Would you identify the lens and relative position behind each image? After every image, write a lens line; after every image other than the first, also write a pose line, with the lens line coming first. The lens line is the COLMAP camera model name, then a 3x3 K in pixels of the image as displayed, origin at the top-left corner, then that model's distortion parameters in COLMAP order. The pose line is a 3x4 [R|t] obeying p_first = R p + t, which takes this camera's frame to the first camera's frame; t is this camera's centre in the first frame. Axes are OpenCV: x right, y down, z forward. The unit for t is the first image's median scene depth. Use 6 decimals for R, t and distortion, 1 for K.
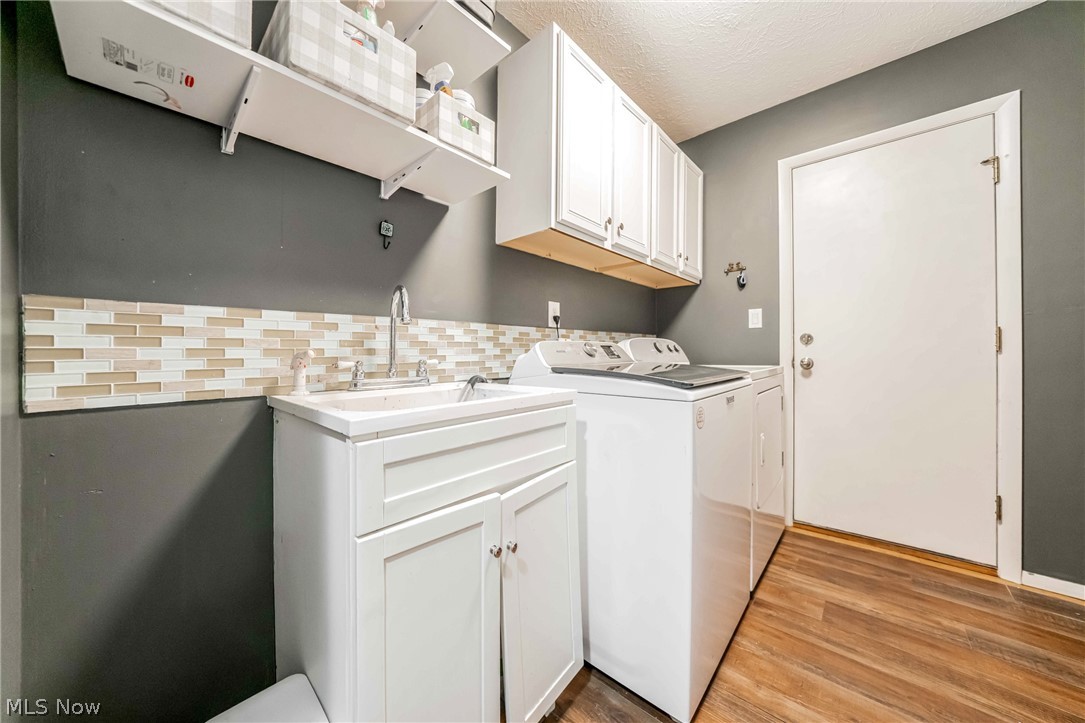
lens RADIAL K [[376.5, 0, 540.2], [0, 376.5, 355.3], [0, 0, 1]] dist [-0.015321, 0.001832]
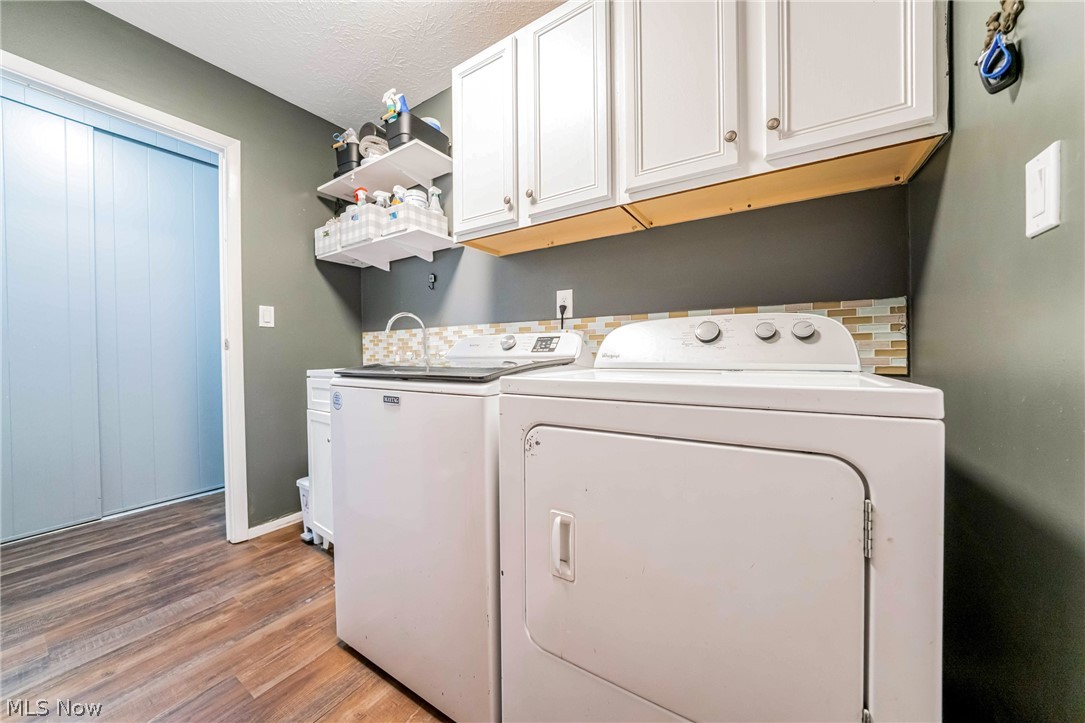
lens RADIAL K [[376.5, 0, 542.4], [0, 376.5, 356.3], [0, 0, 1]] dist [-0.015321, 0.001832]
pose [[0.155273, 0.018152, -0.987705, 1.299356], [0.005145, 0.999803, 0.019183, 0.003114], [0.987858, -0.008060, 0.155149, 1.110517]]
